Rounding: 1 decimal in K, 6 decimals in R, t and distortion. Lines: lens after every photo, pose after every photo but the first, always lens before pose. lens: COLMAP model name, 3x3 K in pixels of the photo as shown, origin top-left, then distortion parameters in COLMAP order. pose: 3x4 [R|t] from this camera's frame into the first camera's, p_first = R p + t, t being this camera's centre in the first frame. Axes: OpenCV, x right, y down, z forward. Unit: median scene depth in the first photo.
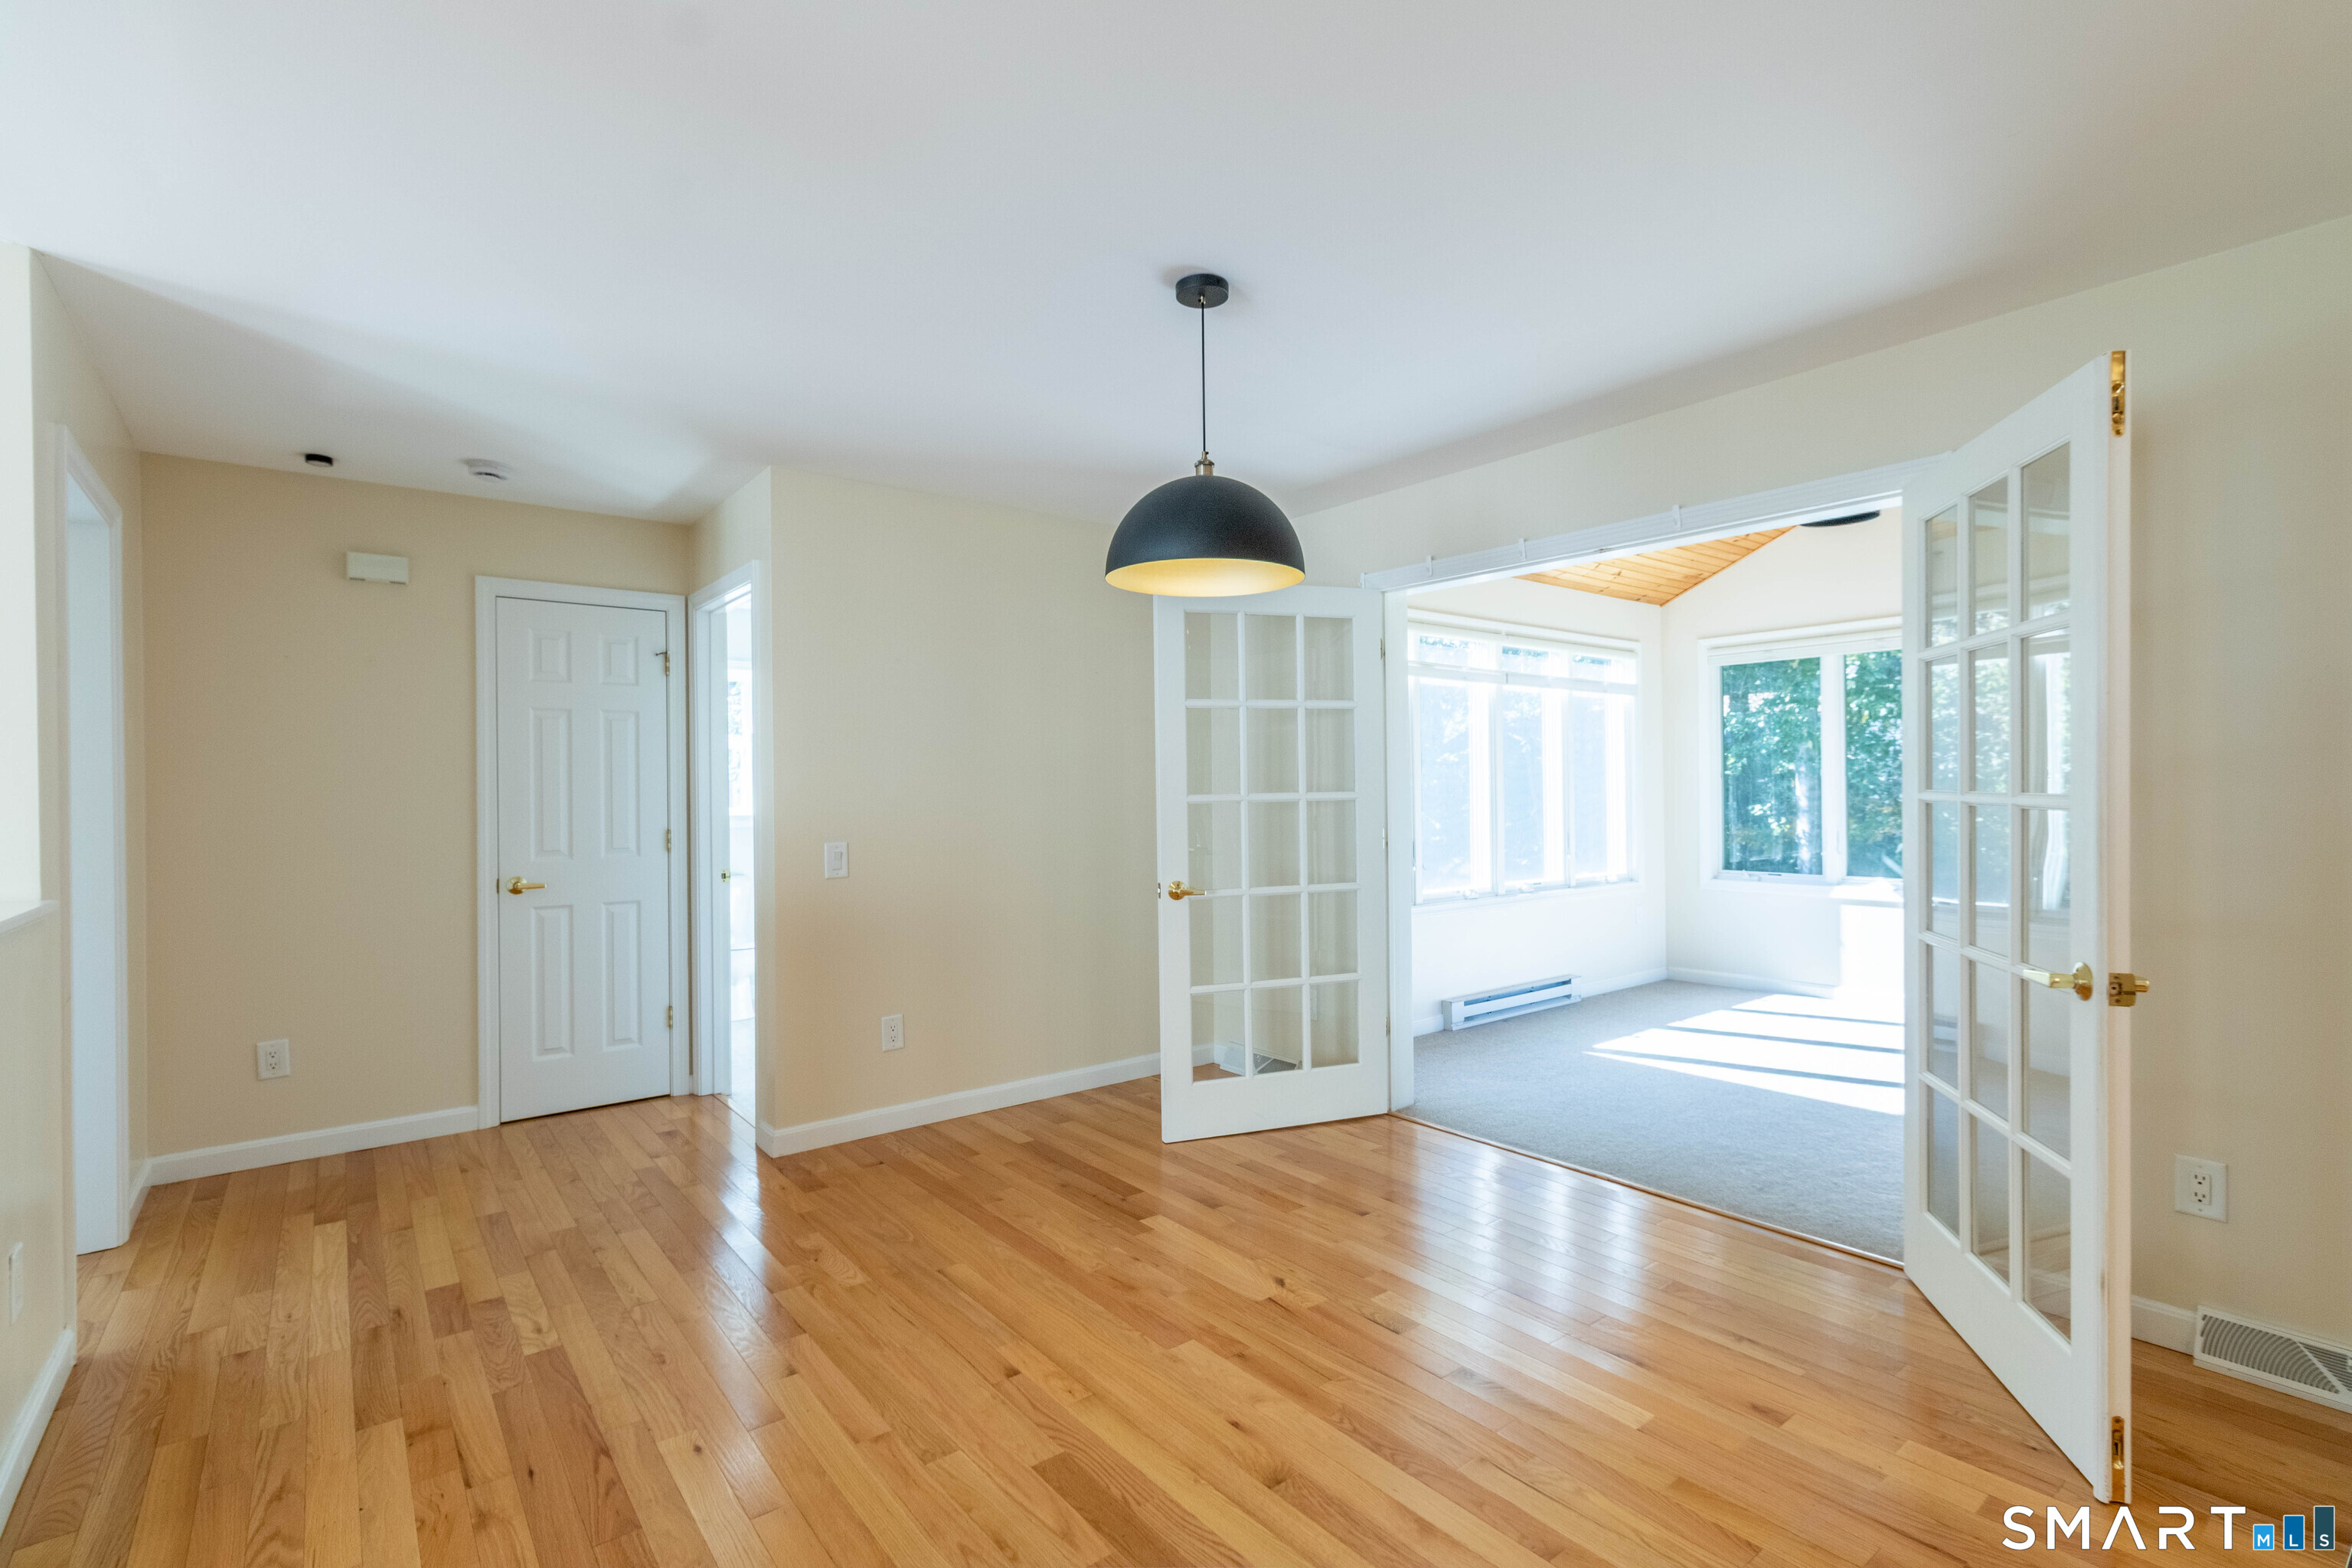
lens RADIAL K [[1082.7, 0, 1168.7], [0, 1082.7, 794.9], [0, 0, 1]] dist [0.003198, 0.000295]
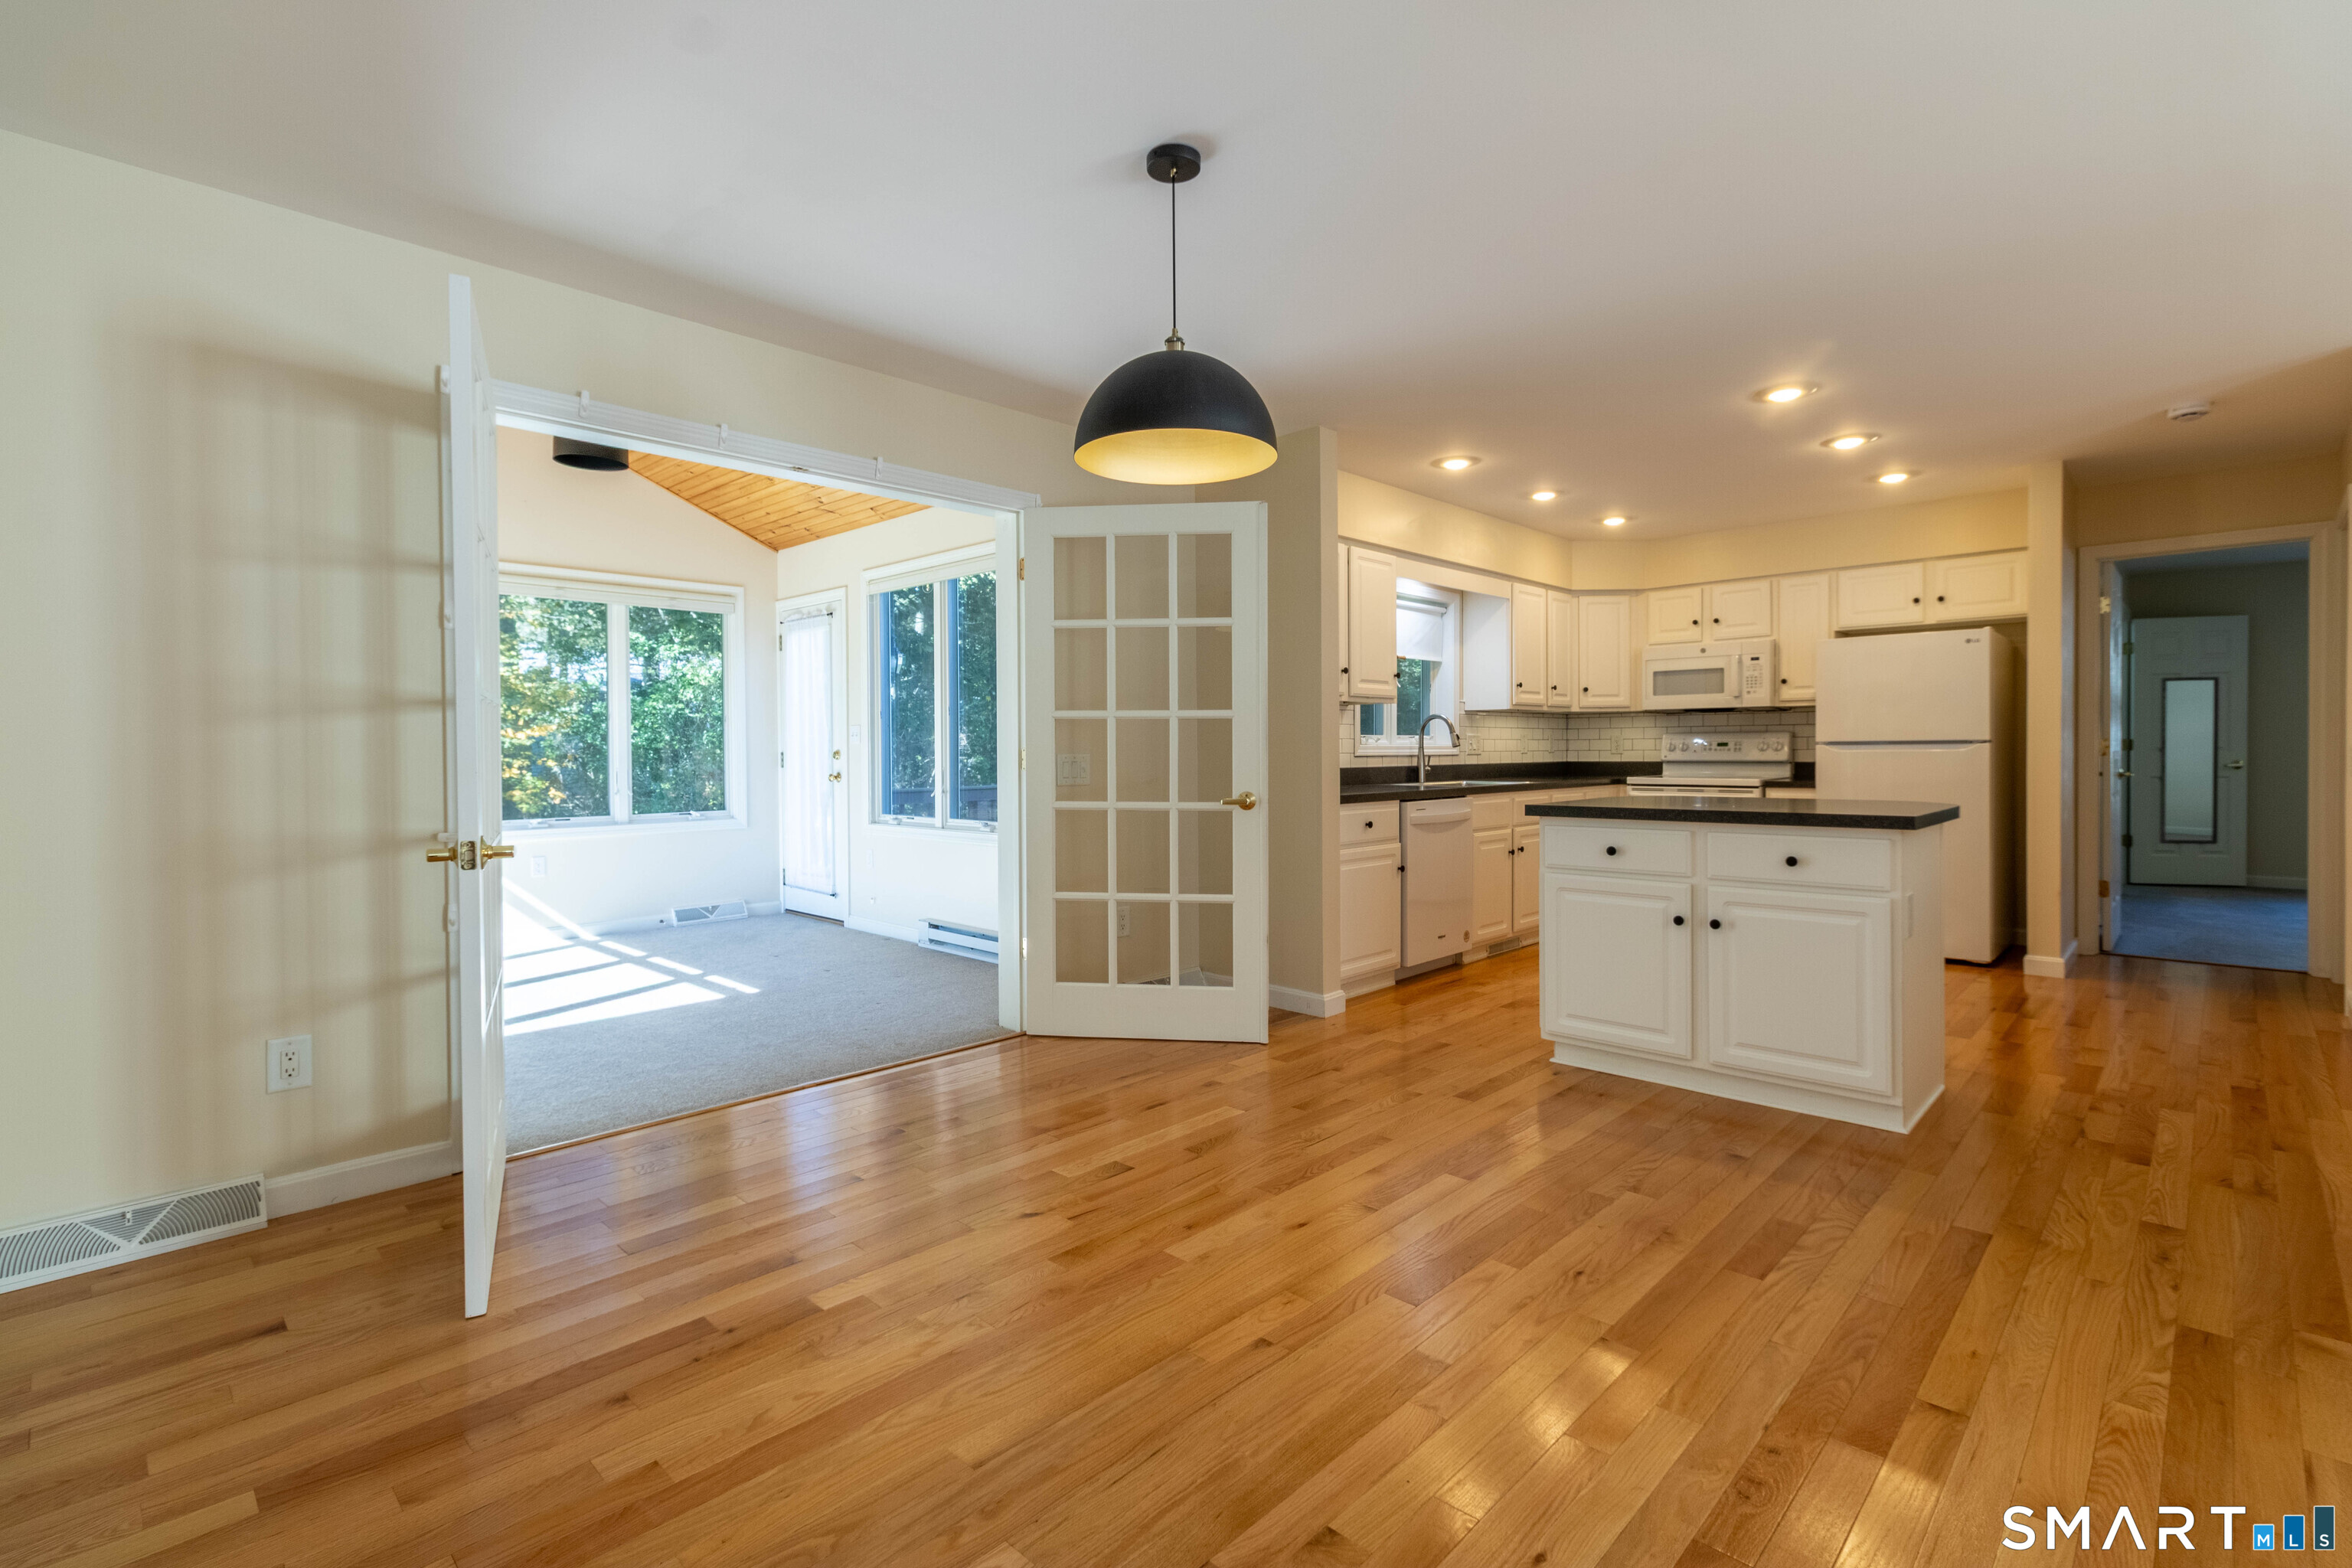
lens RADIAL K [[1082.7, 0, 1177.2], [0, 1082.7, 767.2], [0, 0, 1]] dist [0.003198, 0.000295]
pose [[-0.139149, -0.004636, 0.990261, -0.597700], [0.014948, 0.999865, 0.006781, 0.046663], [-0.990159, 0.015746, -0.139061, 0.723478]]
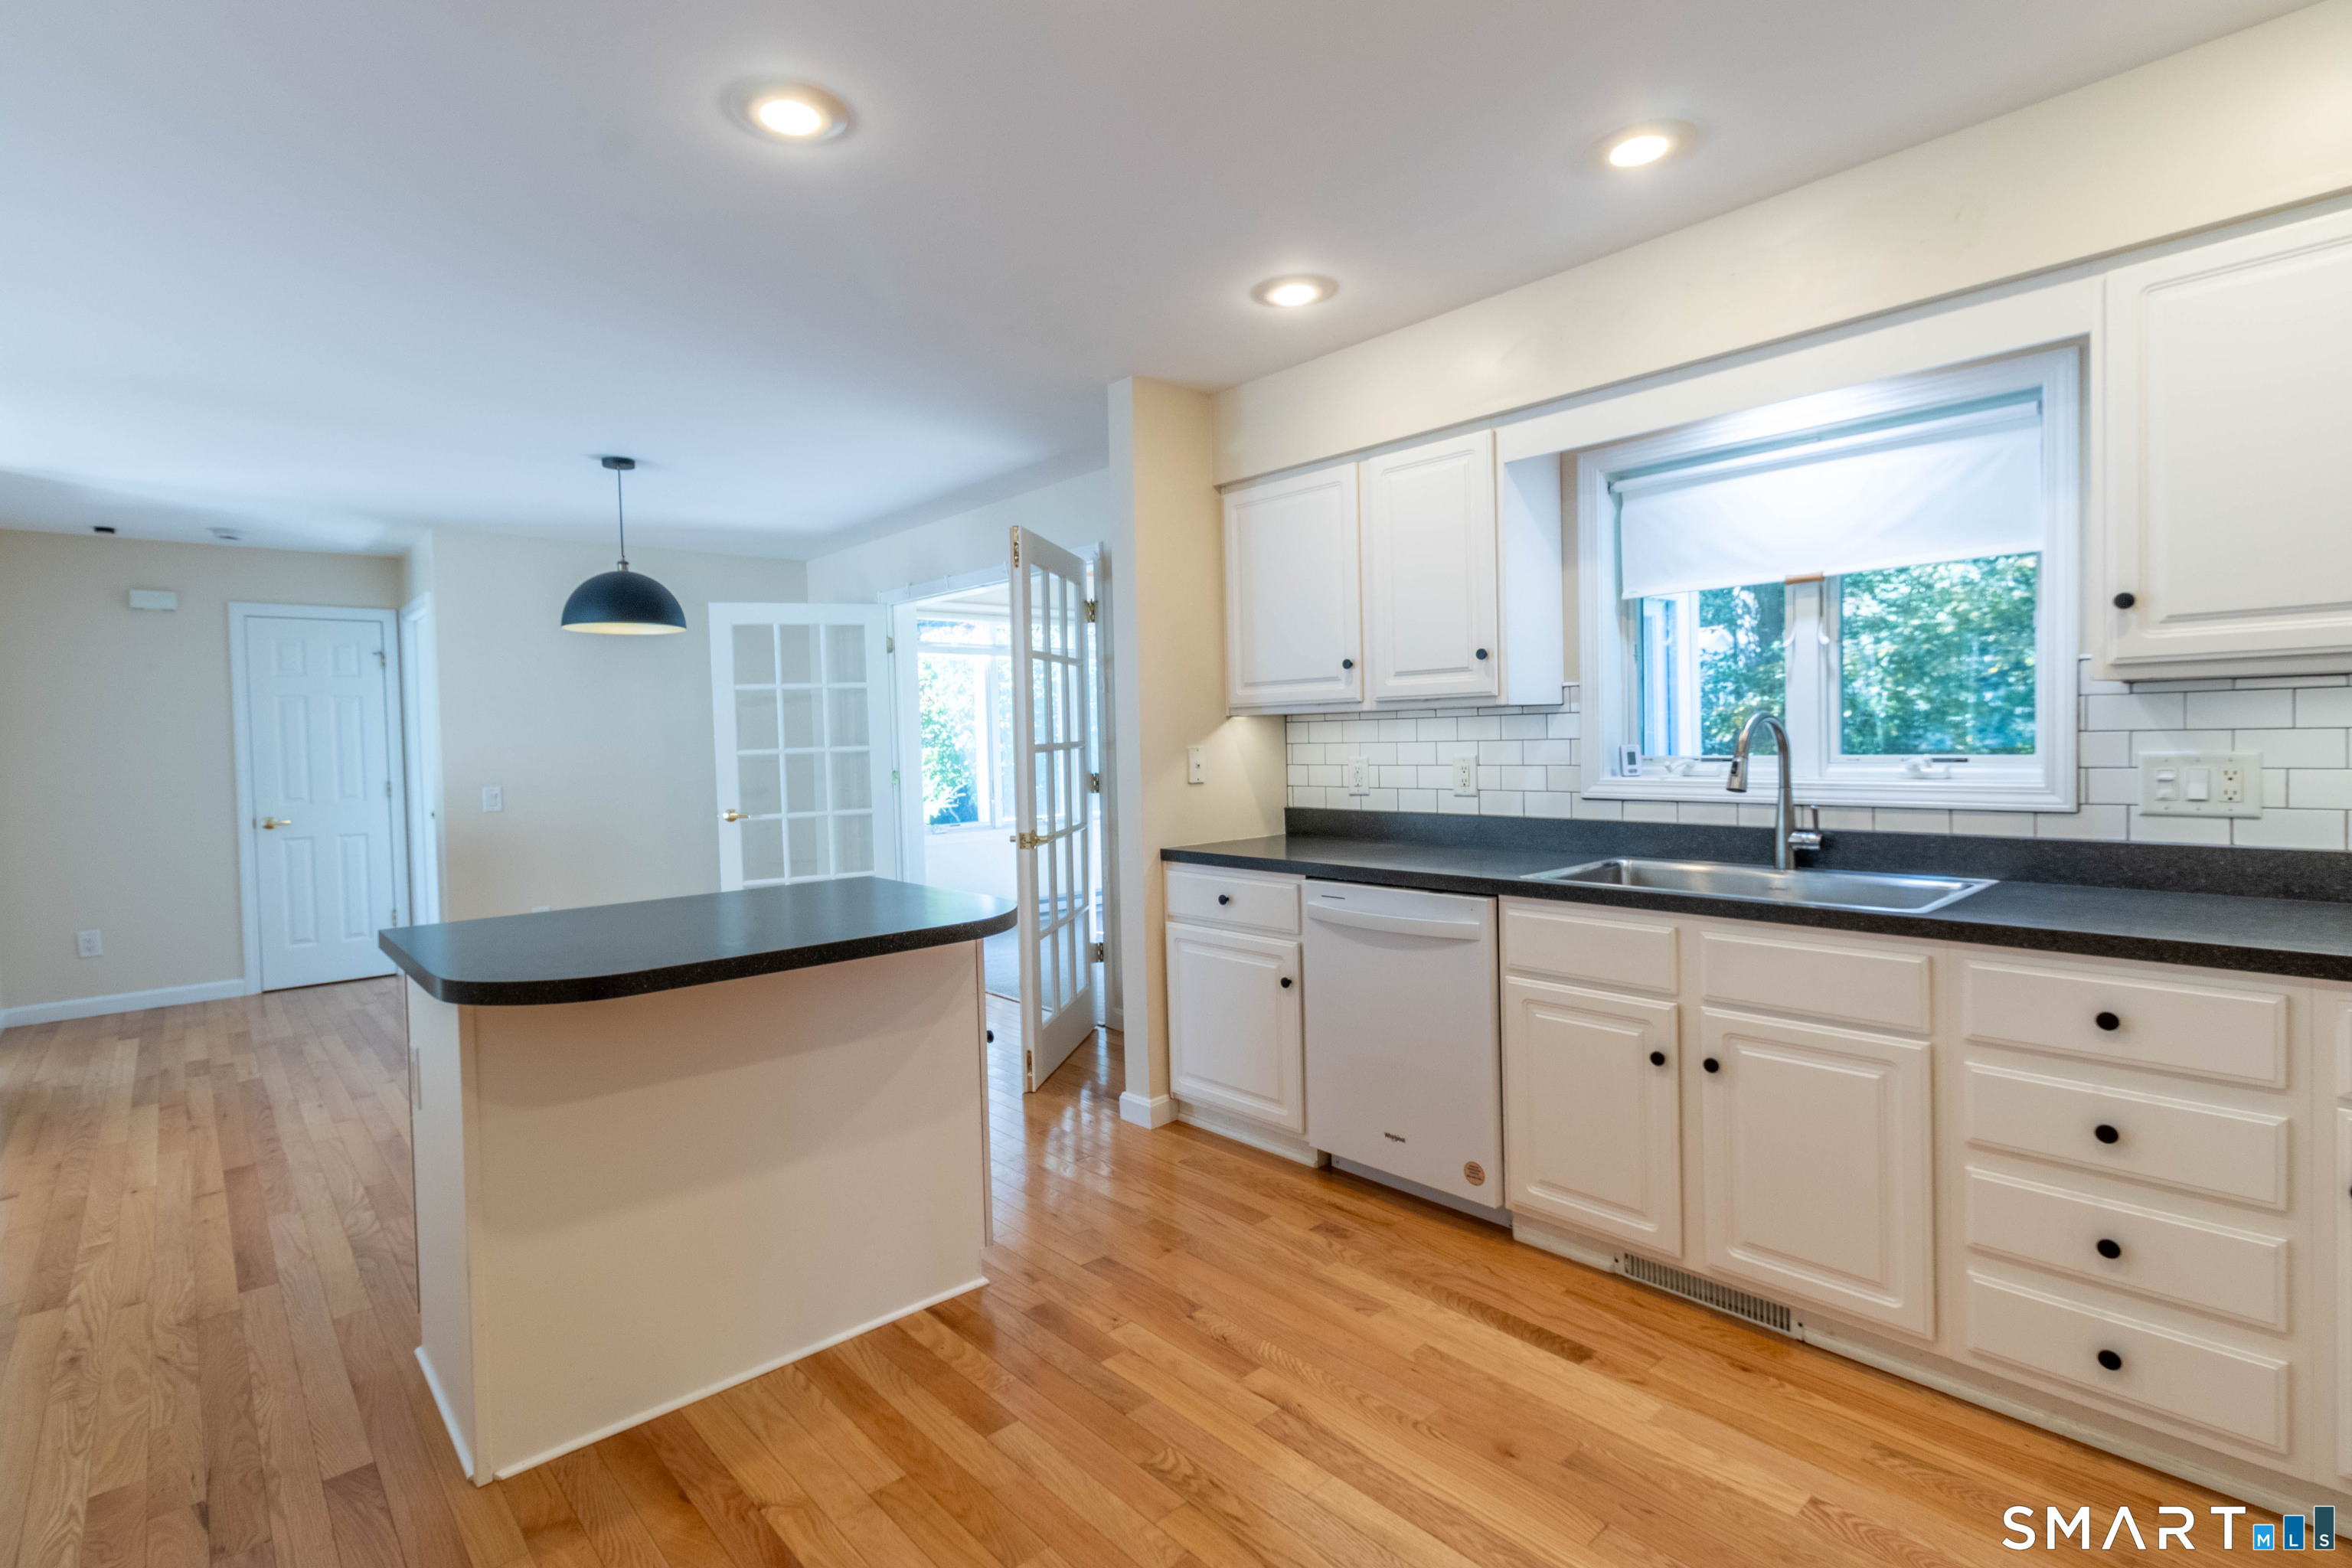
lens RADIAL K [[1121.9, 0, 1143.2], [0, 1121.9, 770.9], [0, 0, 1]] dist [0.004989, -0.001021]
pose [[0.998587, -0.018236, 0.049916, 0.489344], [0.016997, 0.999539, 0.025138, -0.001210], [-0.050352, -0.024254, 0.998437, -0.544251]]
